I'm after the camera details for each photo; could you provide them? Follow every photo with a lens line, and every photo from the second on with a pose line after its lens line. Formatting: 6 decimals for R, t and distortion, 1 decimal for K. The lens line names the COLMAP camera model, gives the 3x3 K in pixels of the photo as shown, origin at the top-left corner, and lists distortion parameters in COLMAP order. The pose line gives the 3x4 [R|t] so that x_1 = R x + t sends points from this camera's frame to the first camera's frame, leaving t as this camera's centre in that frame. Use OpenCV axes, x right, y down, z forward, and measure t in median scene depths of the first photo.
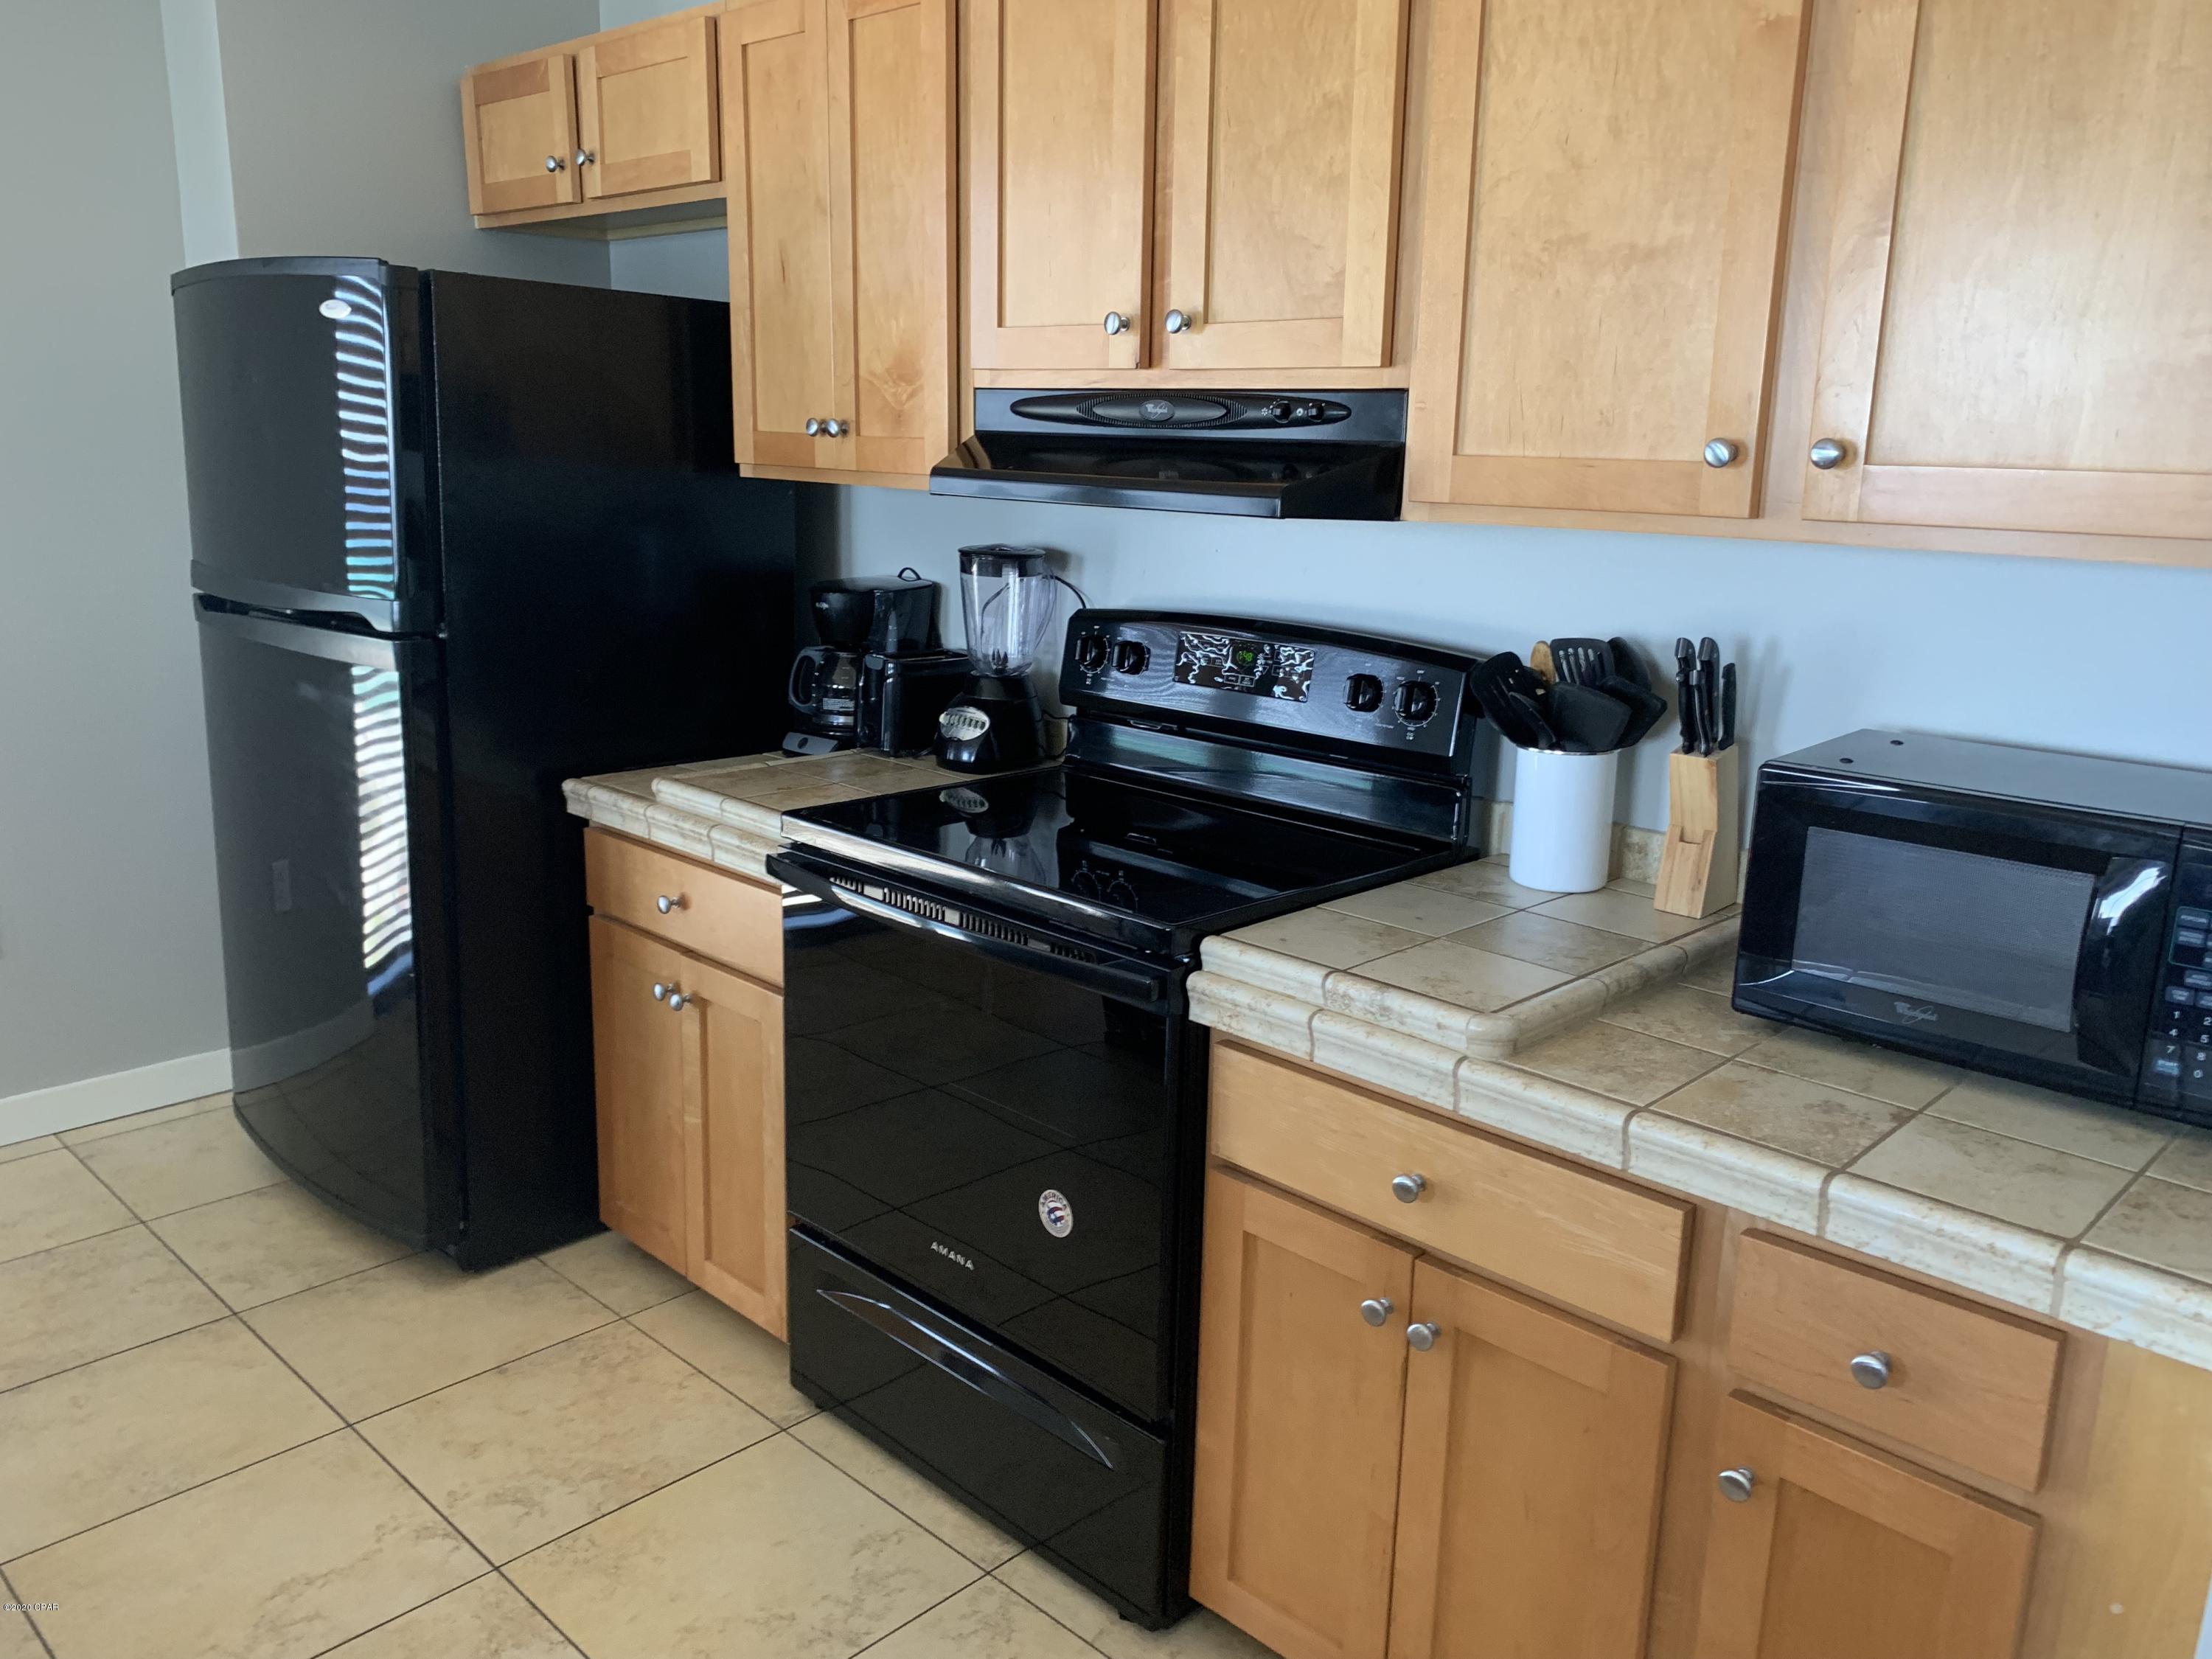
lens RADIAL K [[1678.0, 0, 1102.1], [0, 1678.0, 834.8], [0, 0, 1]] dist [0.020594, -0.021600]
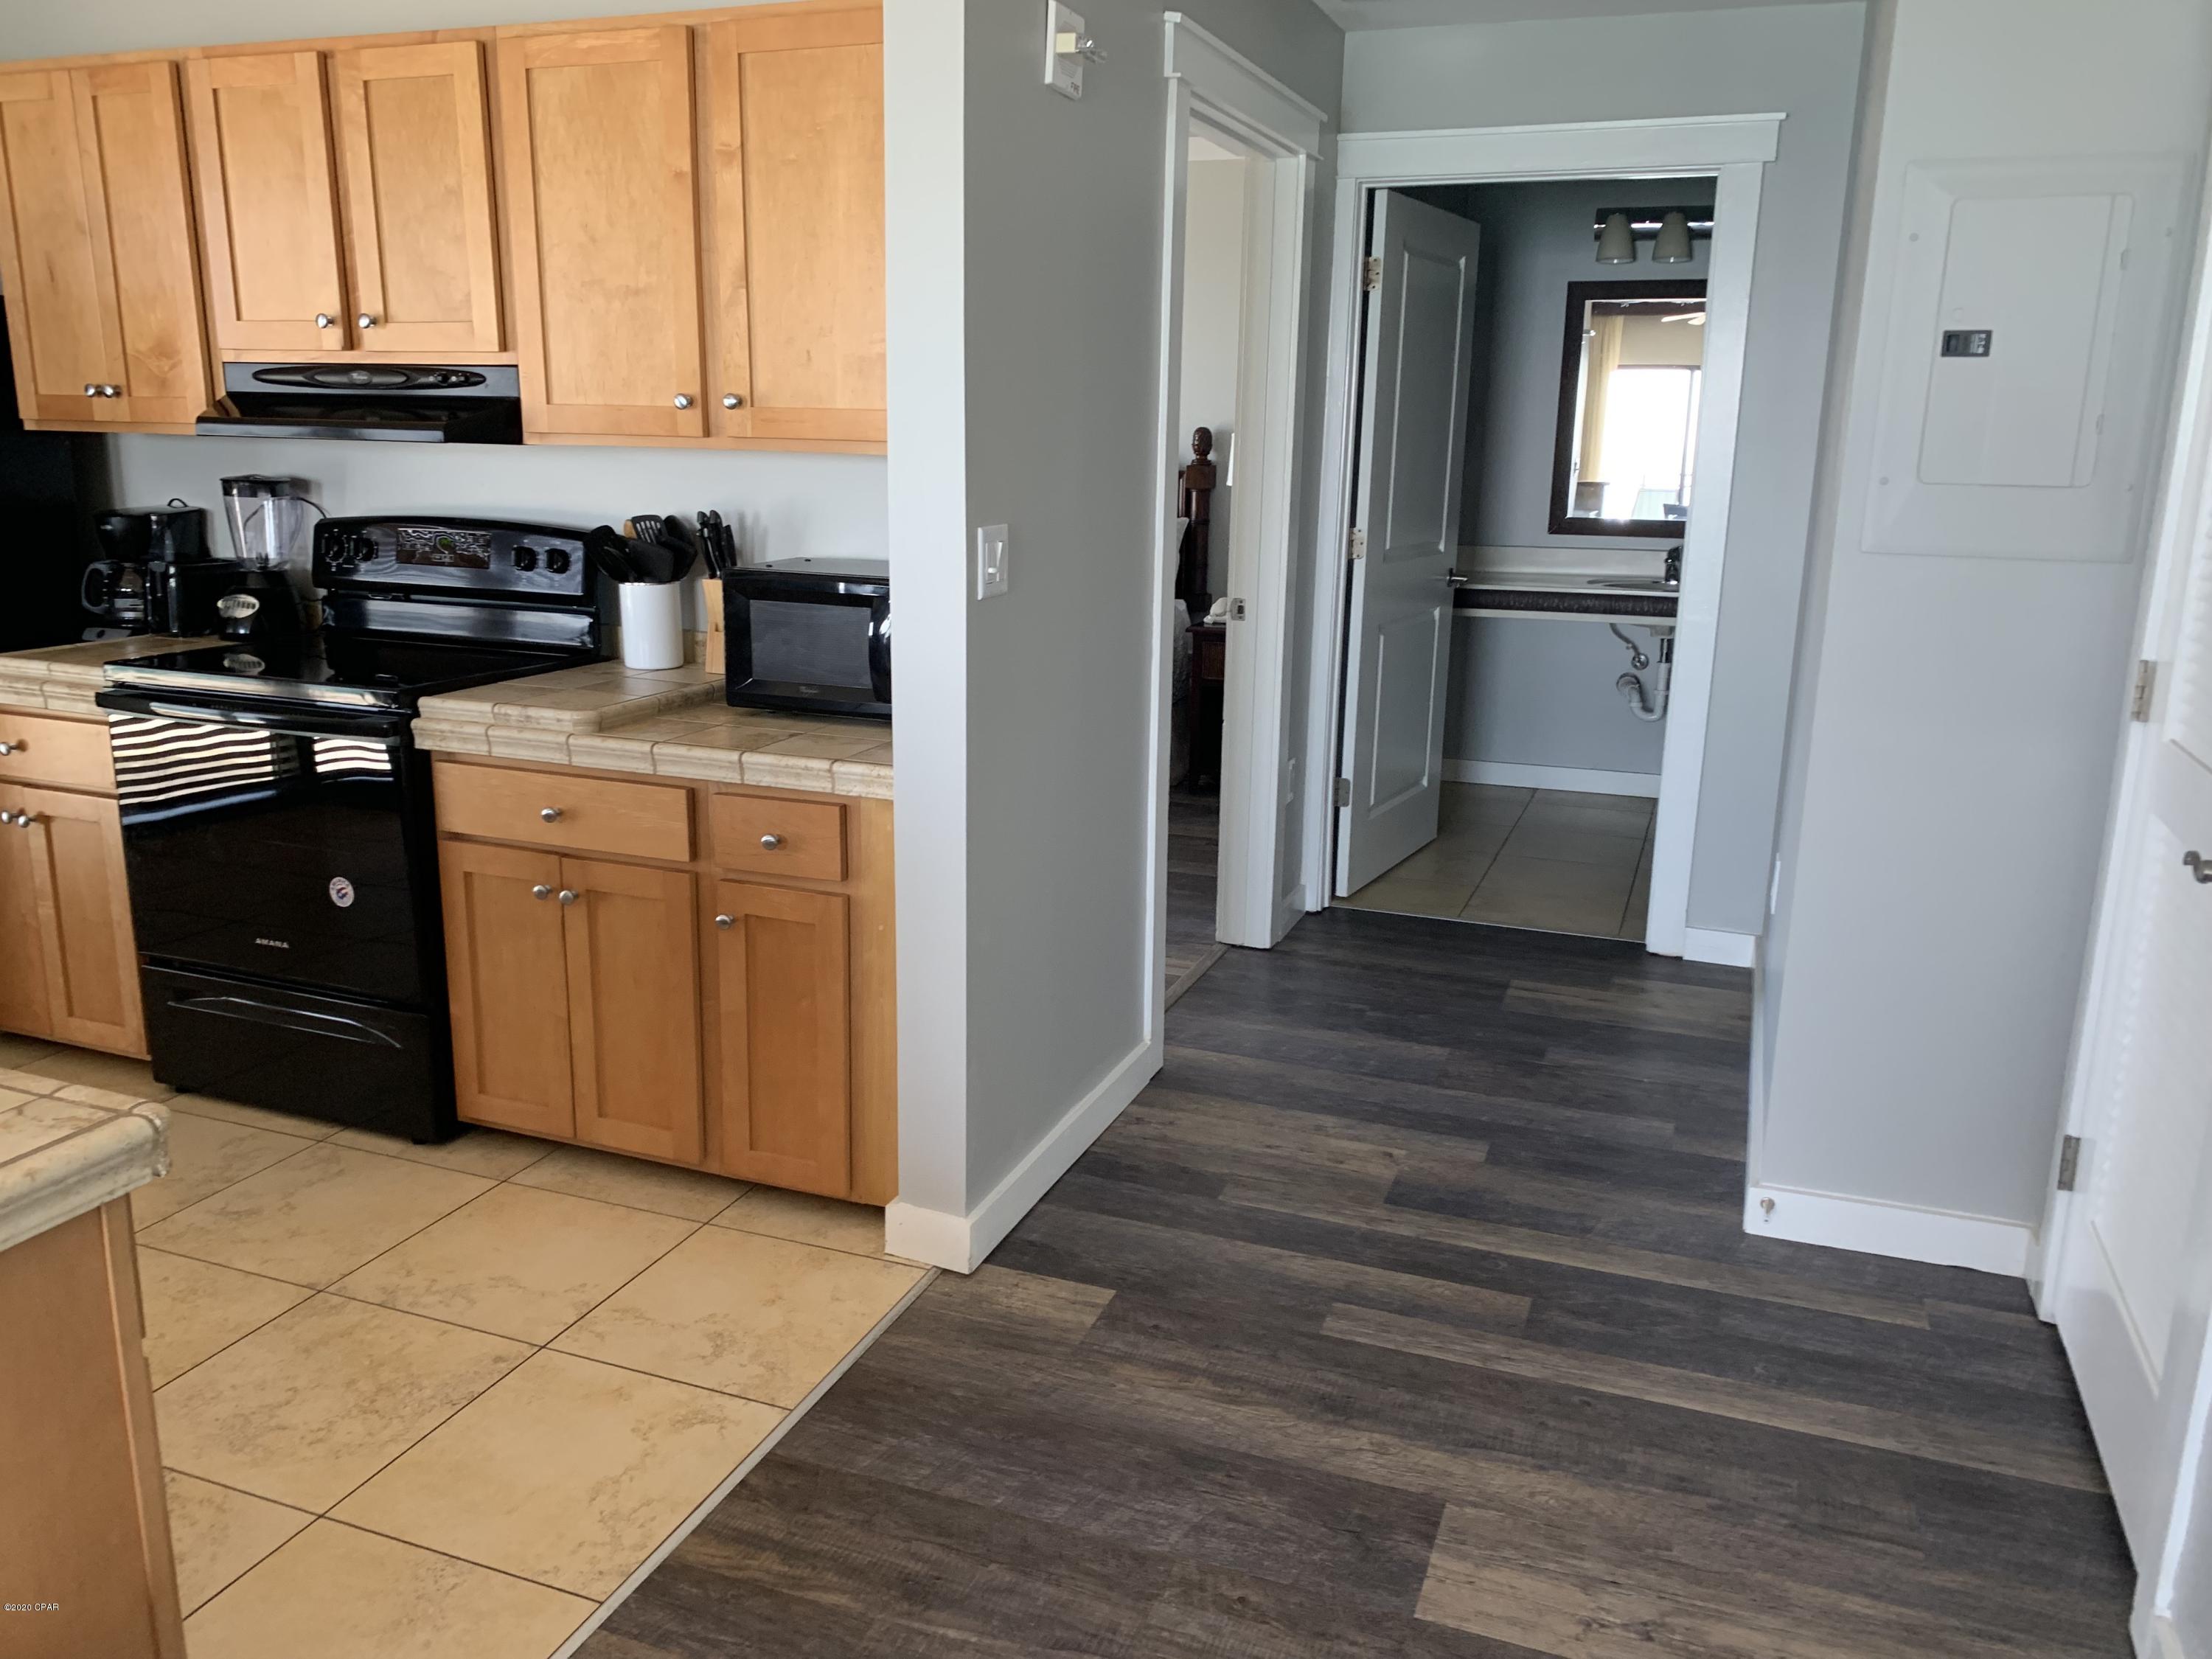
lens RADIAL K [[1678.0, 0, 1069.3], [0, 1678.0, 813.7], [0, 0, 1]] dist [0.020594, -0.021600]
pose [[0.923290, -0.097879, 0.371422, 0.022579], [0.095912, 0.995105, 0.023814, 0.181543], [-0.371935, 0.013637, 0.928159, -0.712339]]
